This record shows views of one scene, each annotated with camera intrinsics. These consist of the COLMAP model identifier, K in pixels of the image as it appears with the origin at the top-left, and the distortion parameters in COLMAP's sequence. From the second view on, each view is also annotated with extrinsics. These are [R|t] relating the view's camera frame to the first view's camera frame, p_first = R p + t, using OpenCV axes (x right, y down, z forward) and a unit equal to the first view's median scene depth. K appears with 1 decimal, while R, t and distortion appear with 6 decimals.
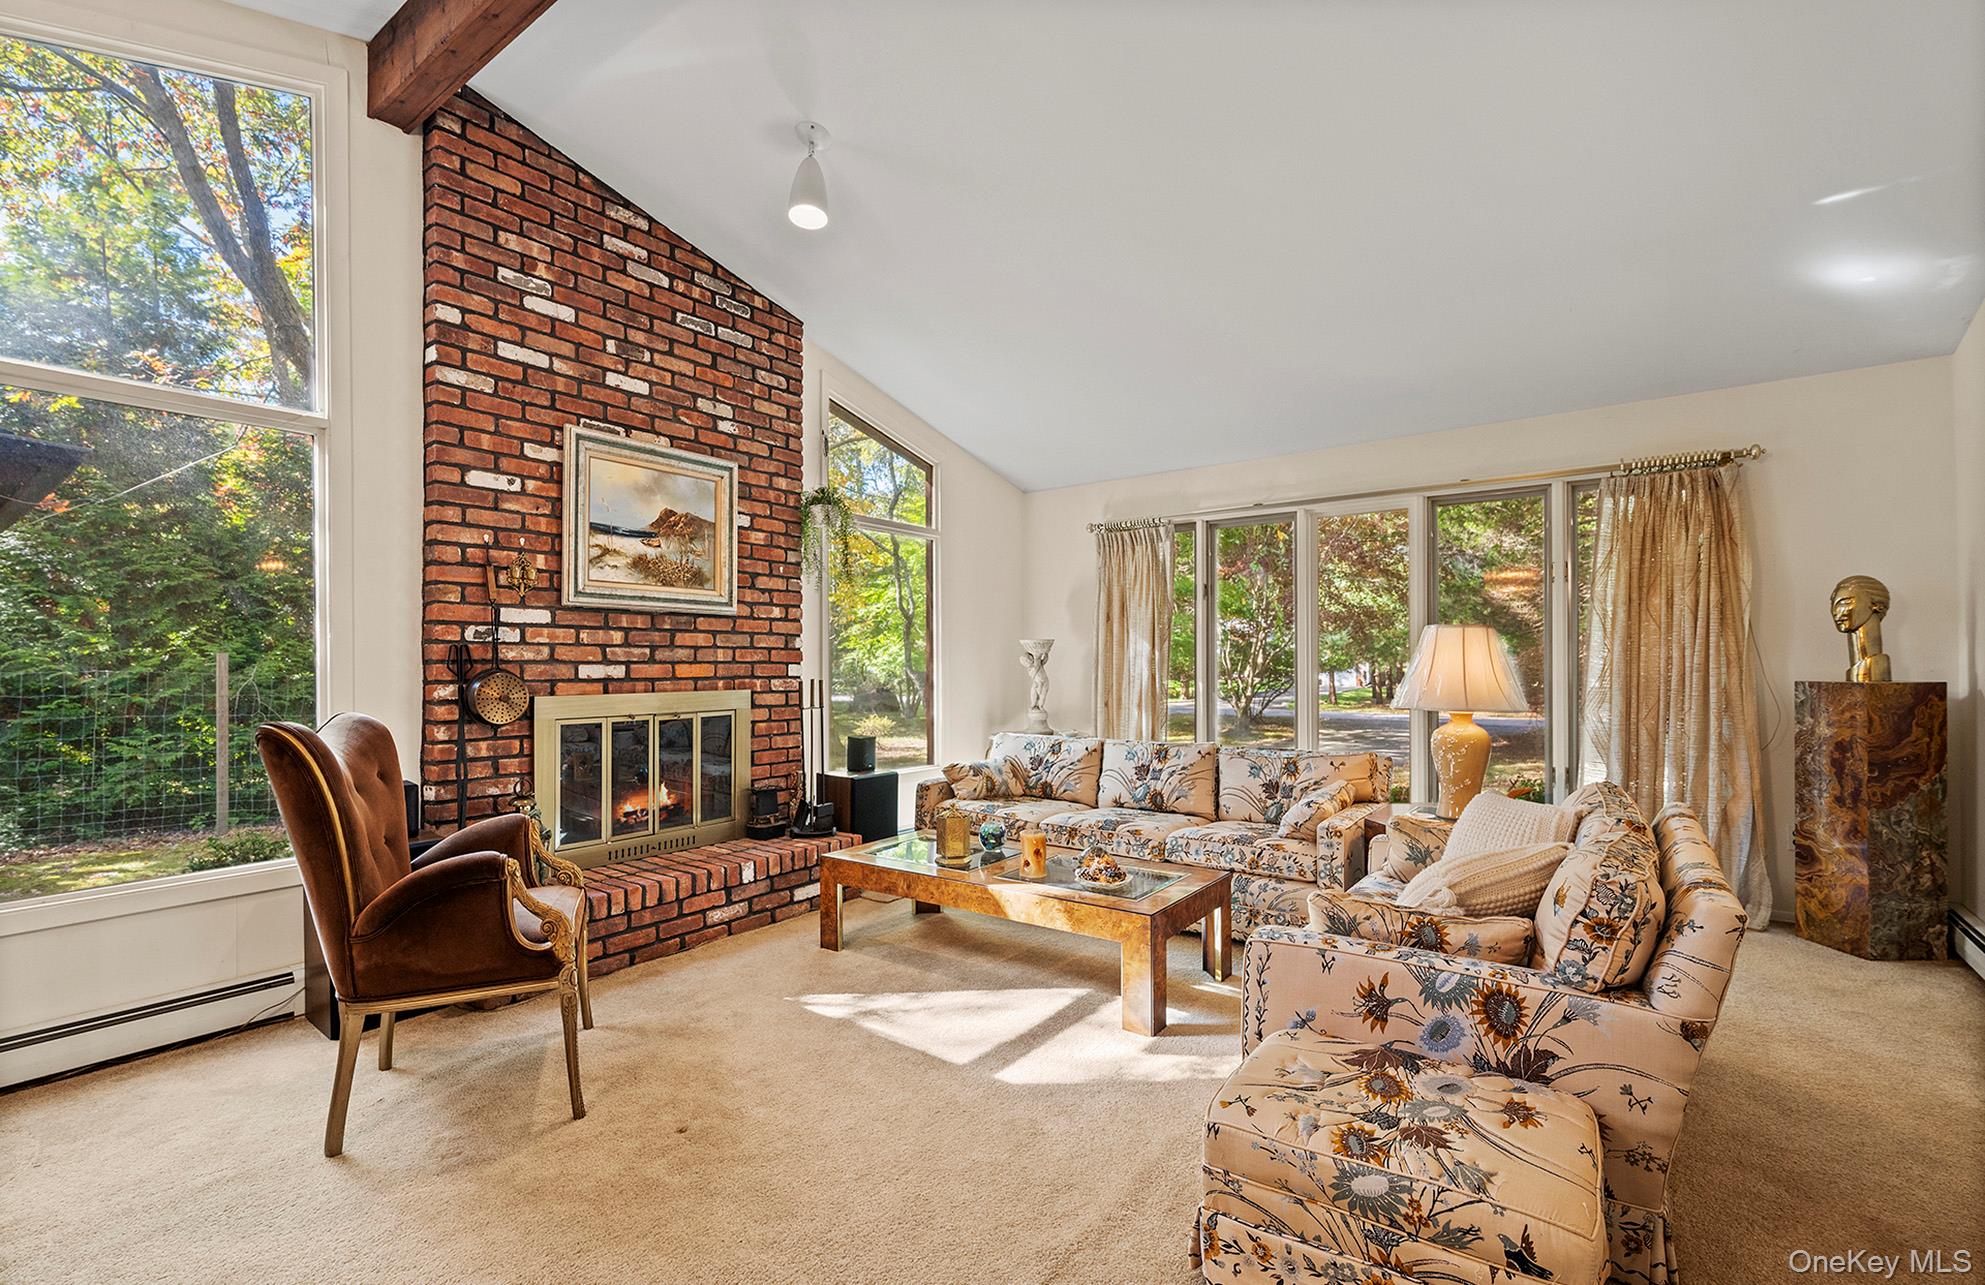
lens RADIAL K [[882.3, 0, 987.2], [0, 882.3, 655.8], [0, 0, 1]] dist [0.003736, -0.001256]
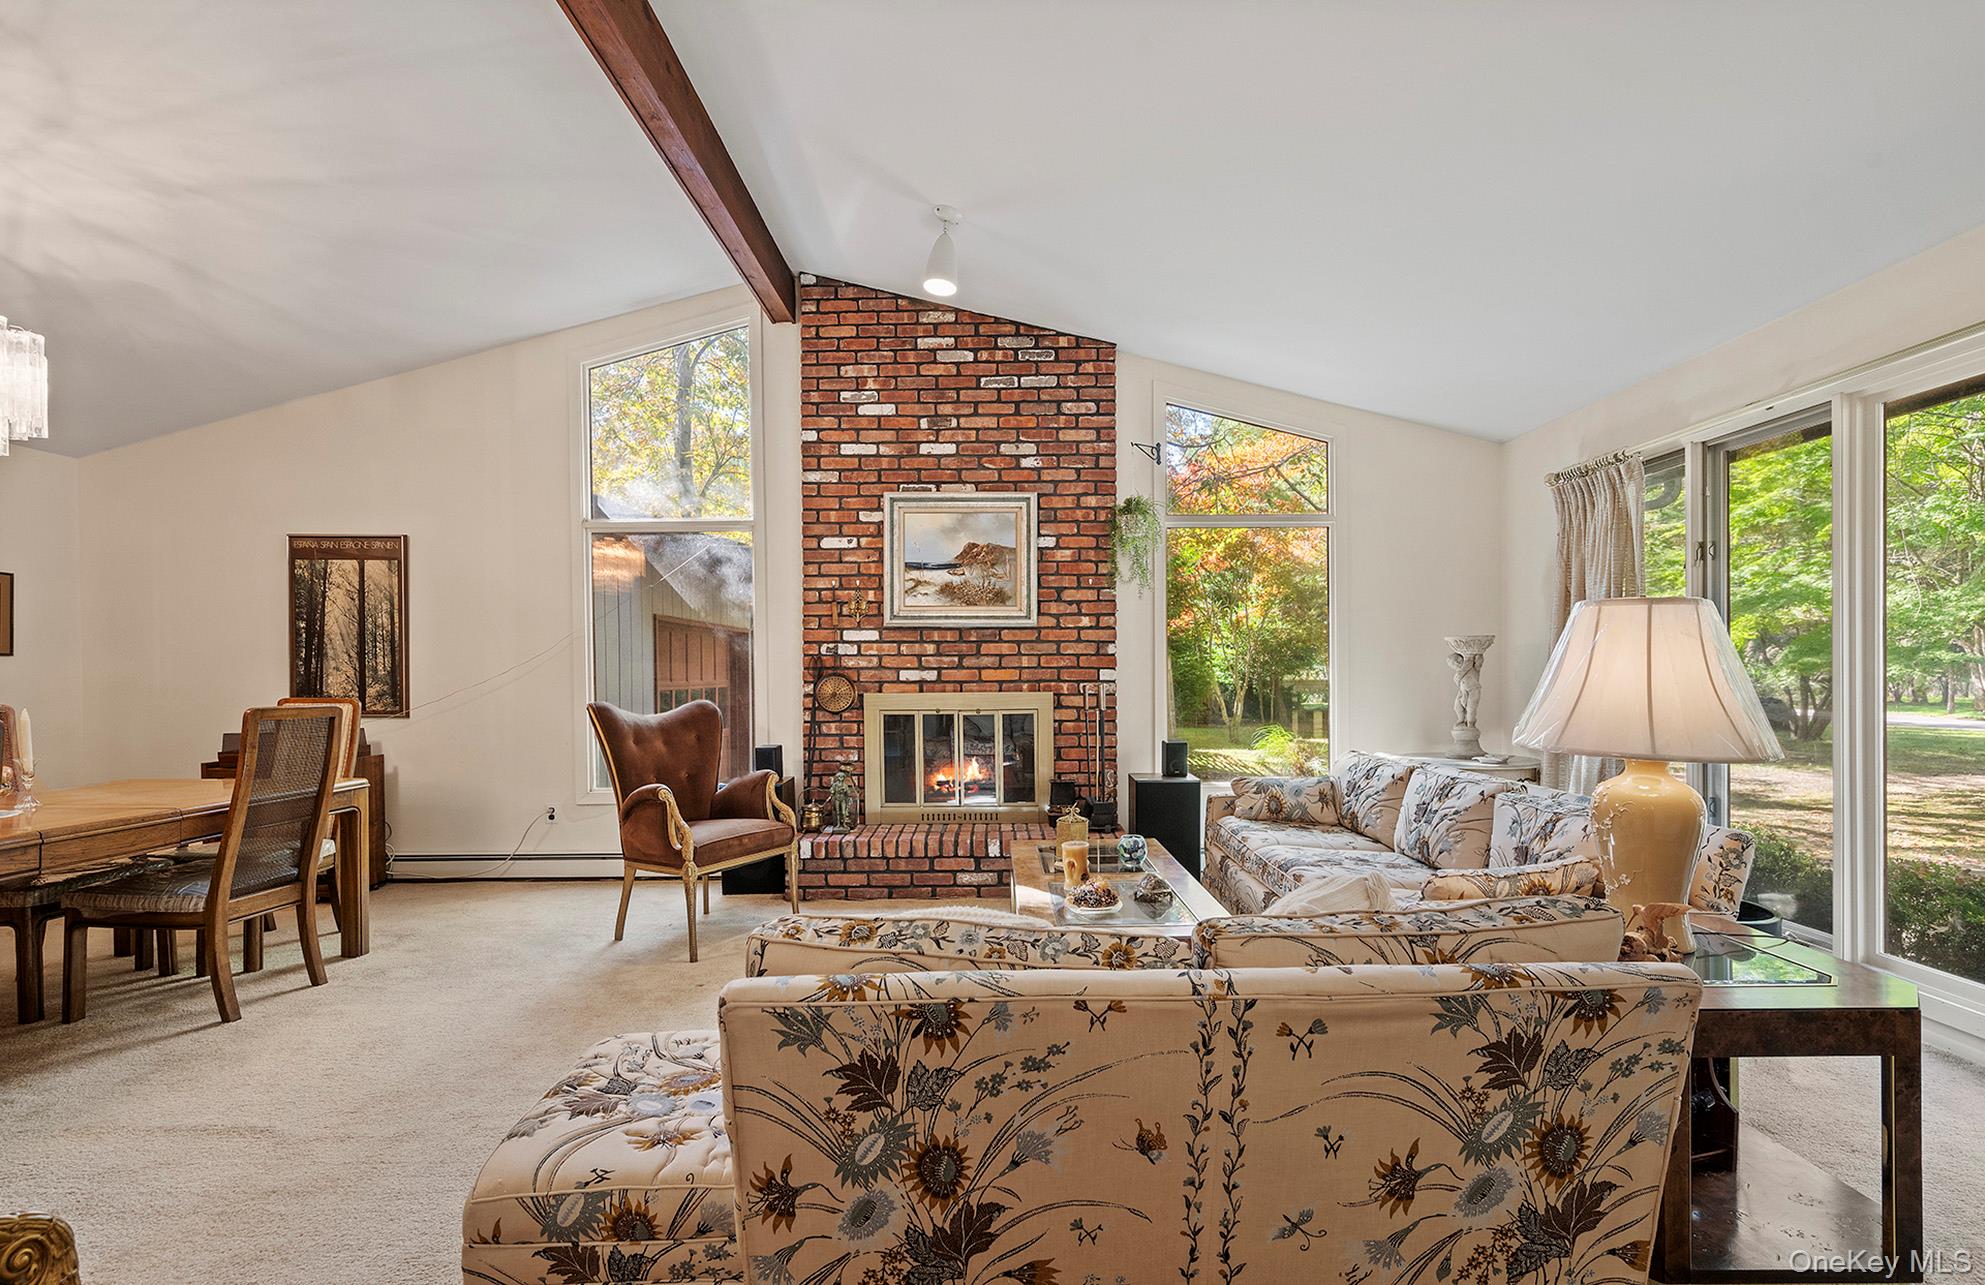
lens RADIAL K [[882.3, 0, 987.8], [0, 882.3, 671.8], [0, 0, 1]] dist [0.003736, -0.001256]
pose [[0.594550, -0.000462, -0.804058, 0.642275], [0.011173, 0.999908, 0.007687, 0.003406], [0.803981, -0.013554, 0.594501, 0.292524]]
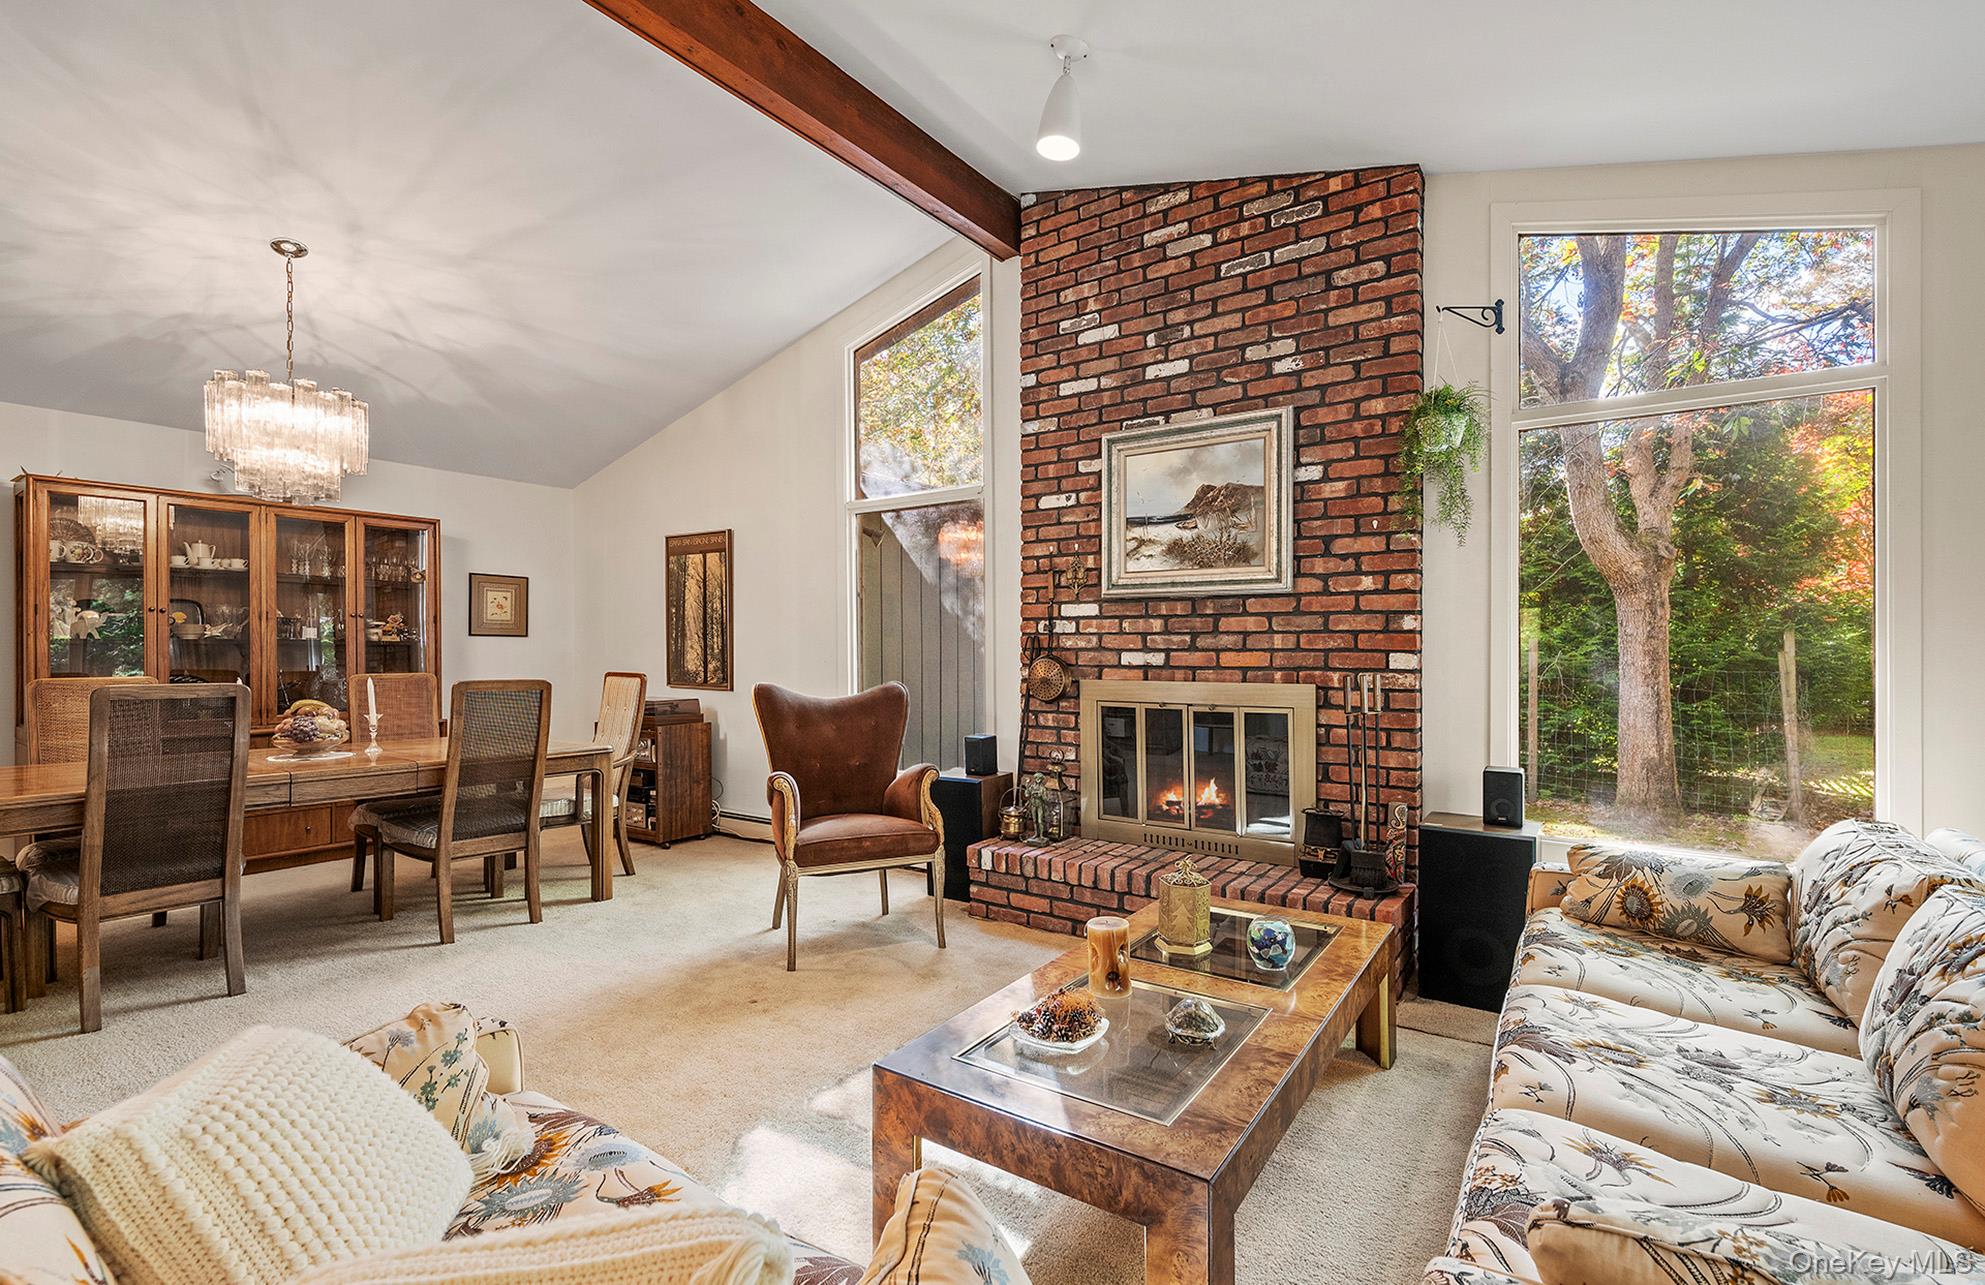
lens RADIAL K [[882.3, 0, 979.2], [0, 882.3, 647.3], [0, 0, 1]] dist [0.003736, -0.001256]
pose [[0.027608, -0.000302, -0.999619, 0.567039], [0.008324, 0.999965, -0.000072, 0.002706], [0.999584, -0.008318, 0.027610, 0.742809]]
